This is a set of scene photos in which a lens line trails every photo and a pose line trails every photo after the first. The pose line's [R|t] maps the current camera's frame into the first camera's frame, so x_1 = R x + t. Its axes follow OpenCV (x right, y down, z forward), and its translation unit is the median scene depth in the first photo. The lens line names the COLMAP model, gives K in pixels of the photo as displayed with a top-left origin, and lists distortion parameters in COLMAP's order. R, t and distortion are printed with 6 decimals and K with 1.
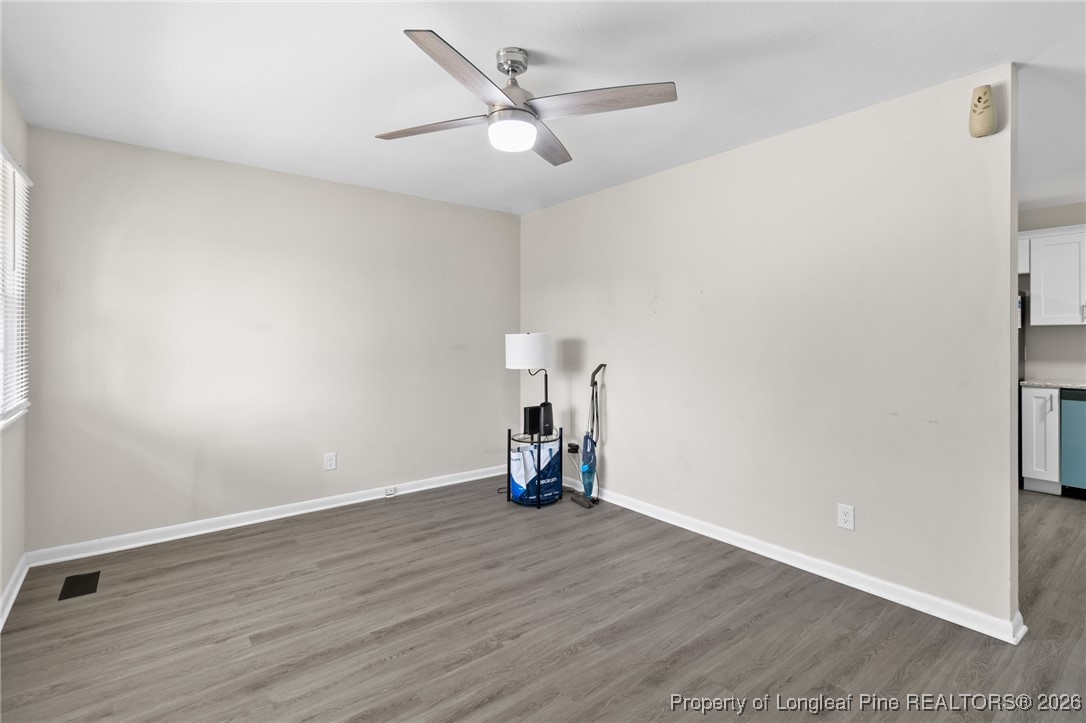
lens RADIAL K [[511.3, 0, 539.9], [0, 511.3, 341.5], [0, 0, 1]] dist [0.002737, -0.000116]
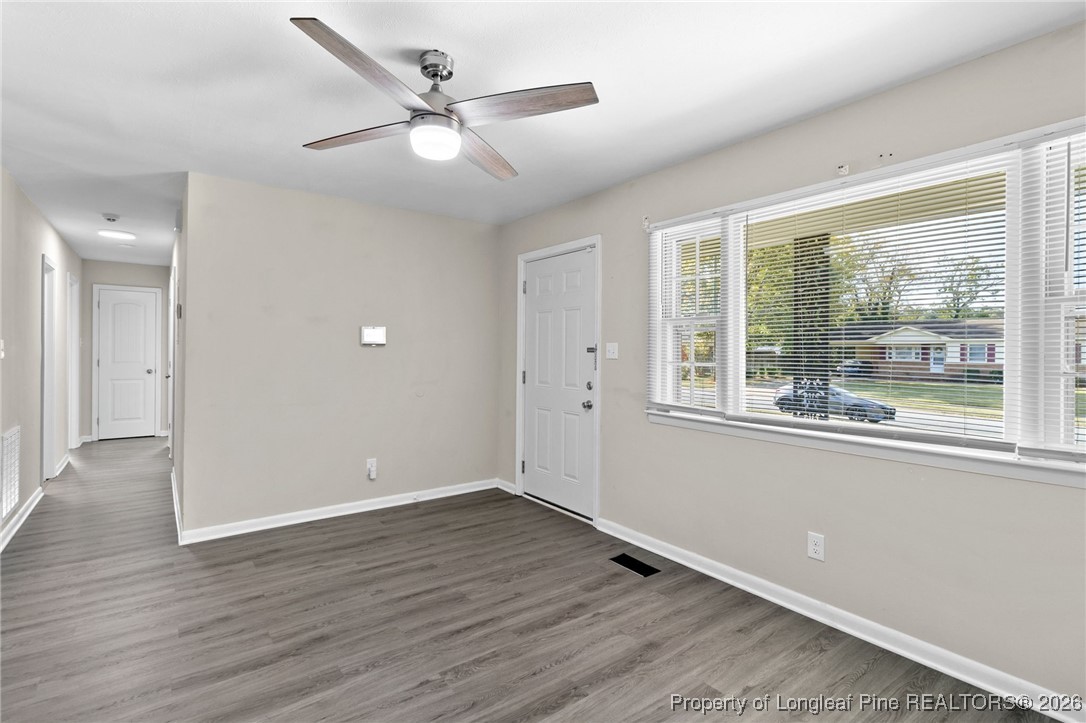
lens RADIAL K [[511.3, 0, 540.8], [0, 511.3, 354.8], [0, 0, 1]] dist [0.002737, -0.000116]
pose [[-0.999794, -0.007490, 0.018878, -0.280755], [-0.007409, 0.999963, 0.004359, -0.010109], [-0.018910, 0.004219, -0.999812, 1.996486]]
